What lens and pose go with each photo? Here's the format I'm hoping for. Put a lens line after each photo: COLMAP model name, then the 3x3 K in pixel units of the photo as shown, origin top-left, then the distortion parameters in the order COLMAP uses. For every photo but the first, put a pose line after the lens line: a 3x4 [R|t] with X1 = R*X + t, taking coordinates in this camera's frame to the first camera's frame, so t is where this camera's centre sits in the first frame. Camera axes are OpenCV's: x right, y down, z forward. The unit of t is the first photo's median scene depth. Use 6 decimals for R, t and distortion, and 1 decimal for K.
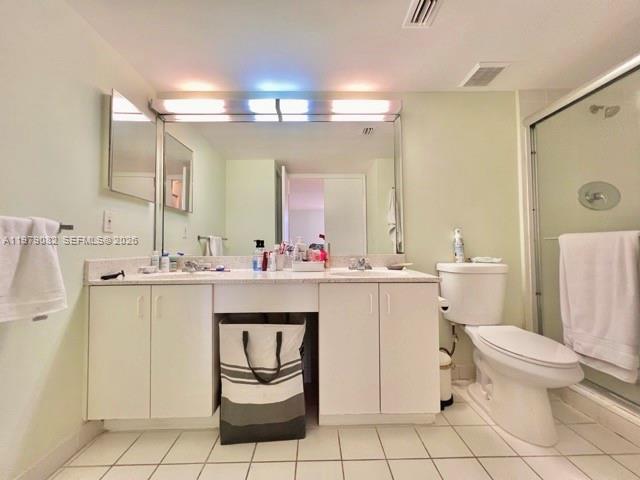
lens RADIAL K [[256.7, 0, 320.0], [0, 256.7, 240.0], [0, 0, 1]] dist [-0.000902, -0.000066]
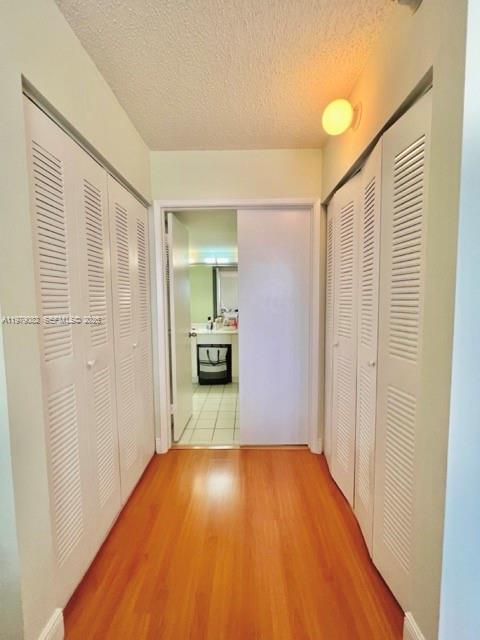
lens RADIAL K [[256.7, 0, 240.0], [0, 256.7, 320.0], [0, 0, 1]] dist [-0.000902, -0.000066]
pose [[0.999142, 0.005019, -0.041114, 0.217049], [-0.001002, 0.995270, 0.097139, -0.289564], [0.041408, -0.097015, 0.994421, -1.953349]]
